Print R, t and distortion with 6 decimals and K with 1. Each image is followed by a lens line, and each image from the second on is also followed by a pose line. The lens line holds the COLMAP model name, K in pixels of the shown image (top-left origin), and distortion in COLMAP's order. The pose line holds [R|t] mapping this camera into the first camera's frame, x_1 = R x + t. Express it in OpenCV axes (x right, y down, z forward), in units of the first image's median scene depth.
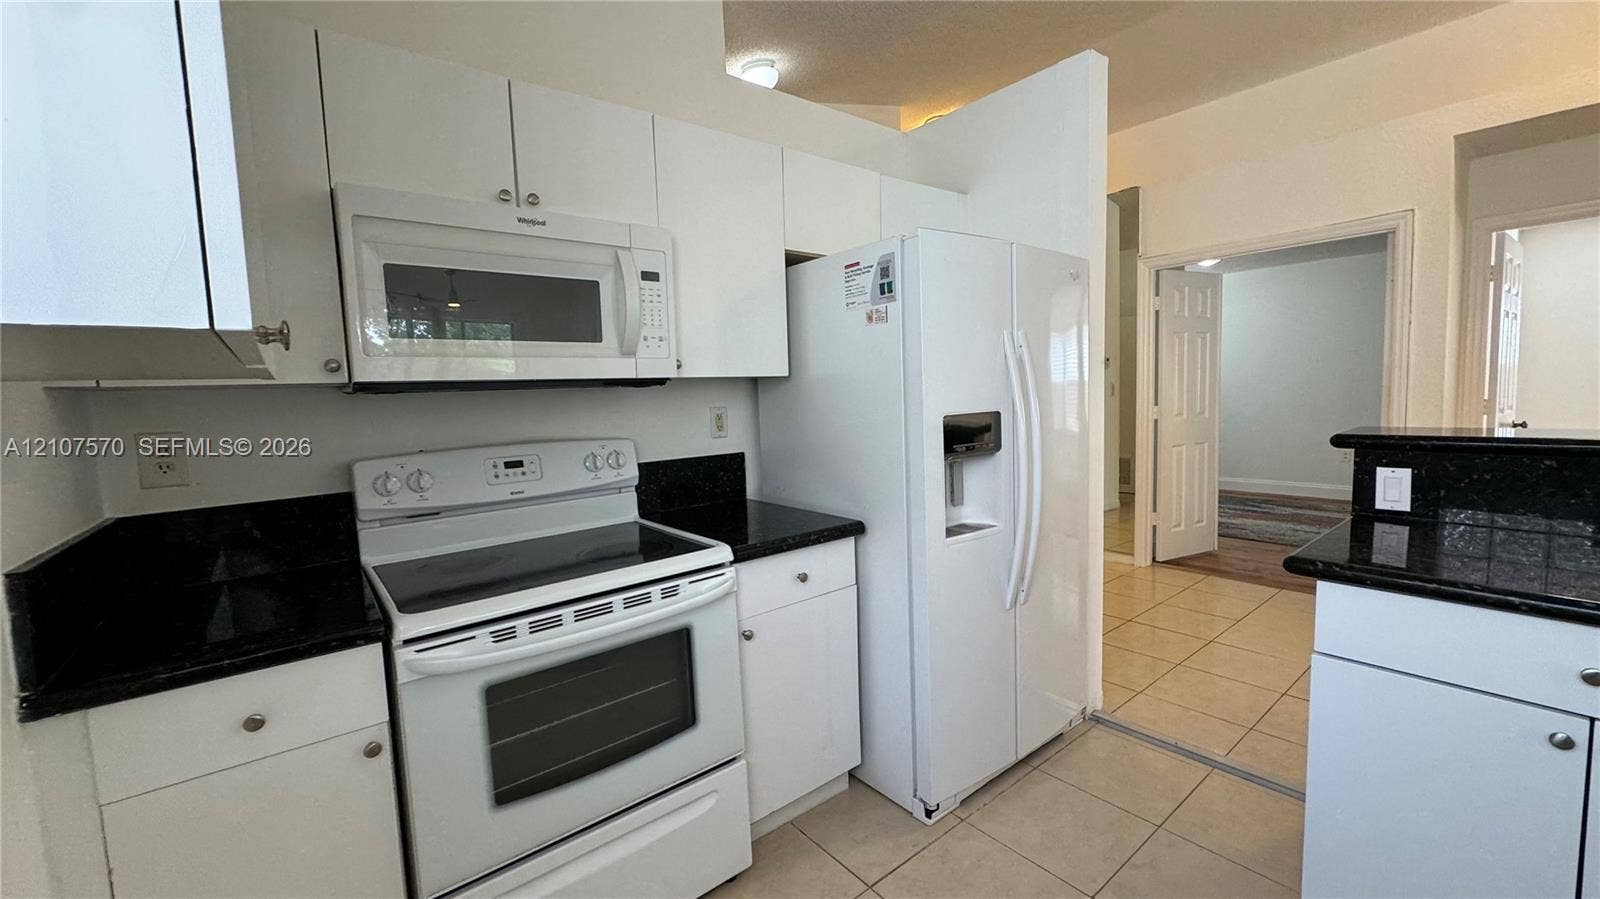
lens RADIAL K [[636.0, 0, 801.8], [0, 636.0, 447.3], [0, 0, 1]] dist [-0.000067, 0.000163]
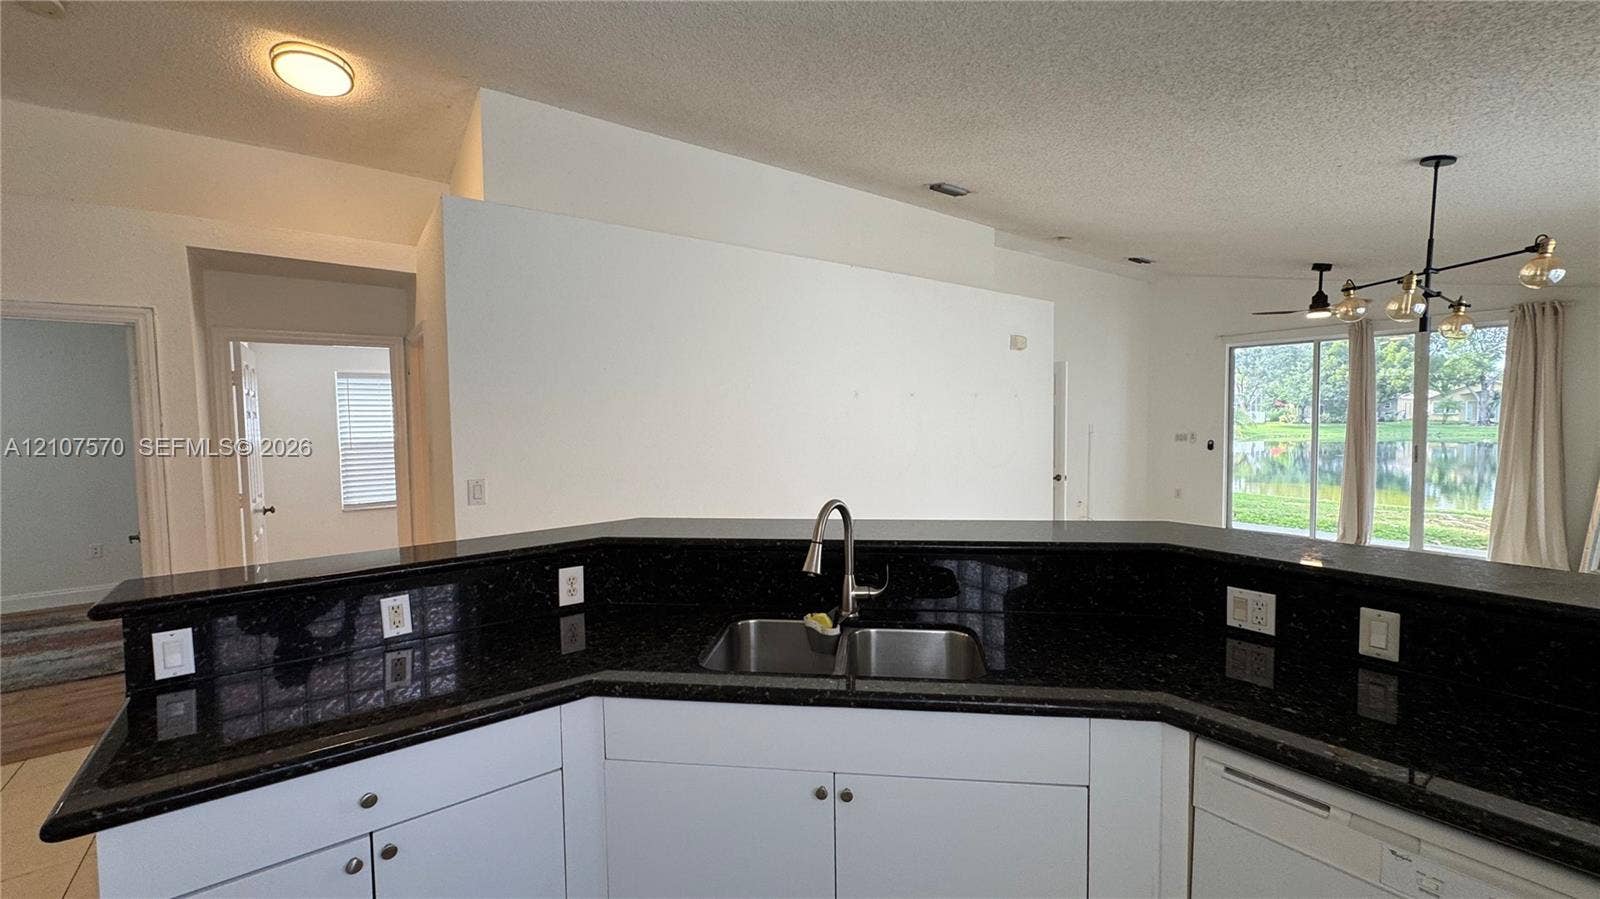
lens RADIAL K [[636.0, 0, 801.8], [0, 636.0, 447.3], [0, 0, 1]] dist [-0.000067, 0.000163]
pose [[0.017984, -0.011653, 0.999770, 0.037375], [0.099091, 0.995030, 0.009816, -0.146817], [-0.994916, 0.098892, 0.019049, 0.056786]]
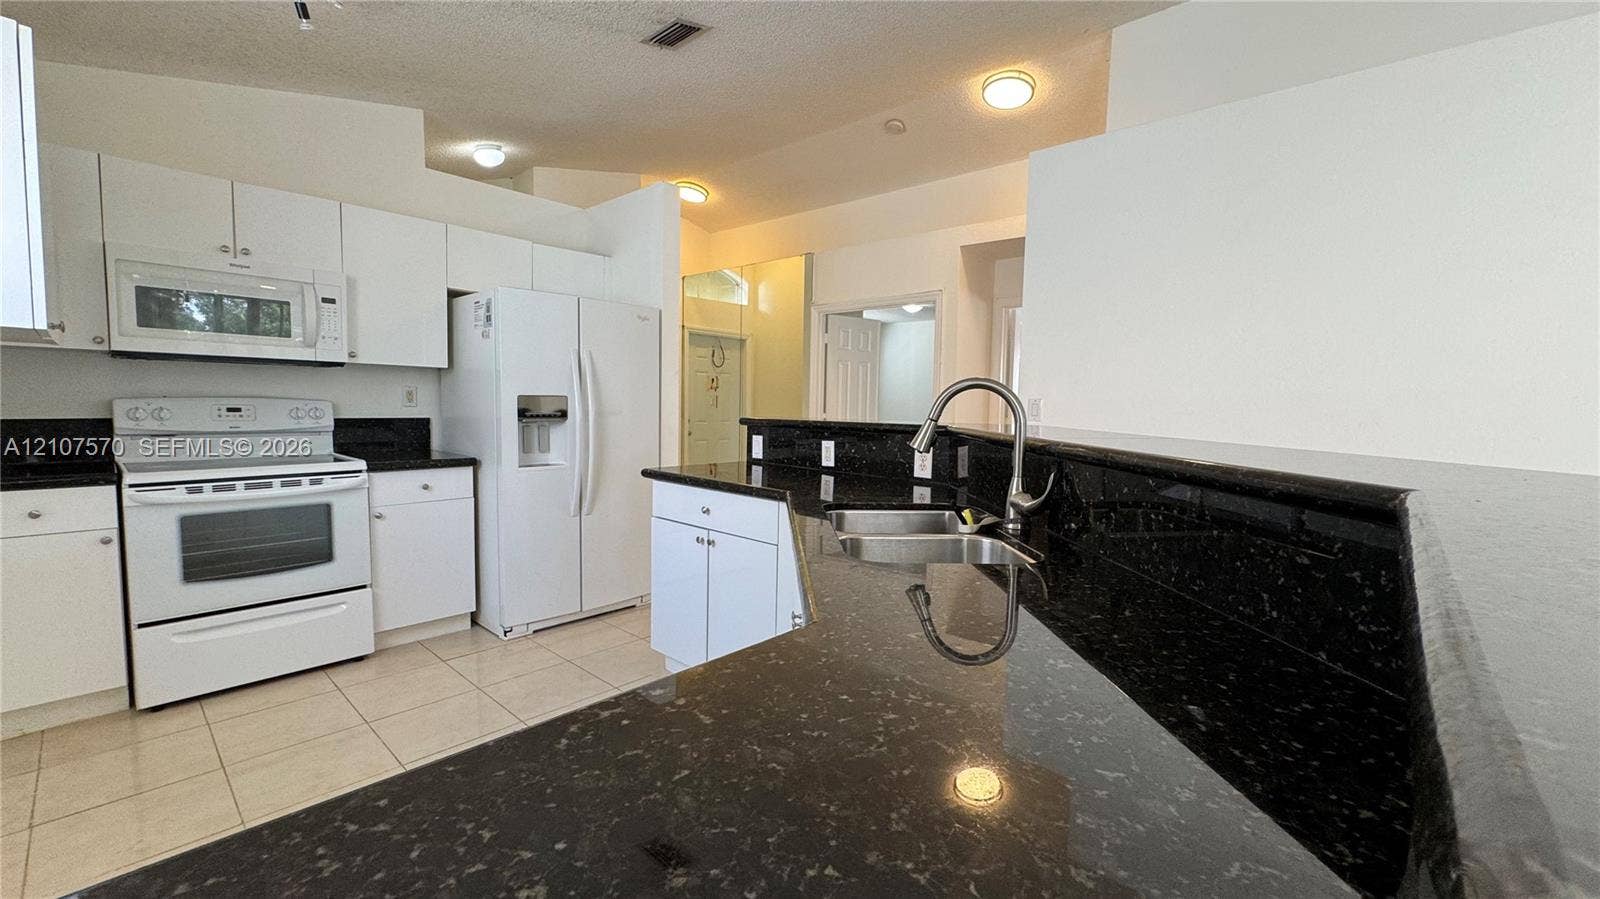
lens RADIAL K [[634.2, 0, 800.0], [0, 634.2, 449.5], [0, 0, 1]] dist [-0.000487, 0.000233]
pose [[0.985159, 0.045852, 0.165406, 0.735052], [-0.043652, 0.998904, -0.016913, 0.097648], [-0.166000, 0.009442, 0.986081, -0.859536]]
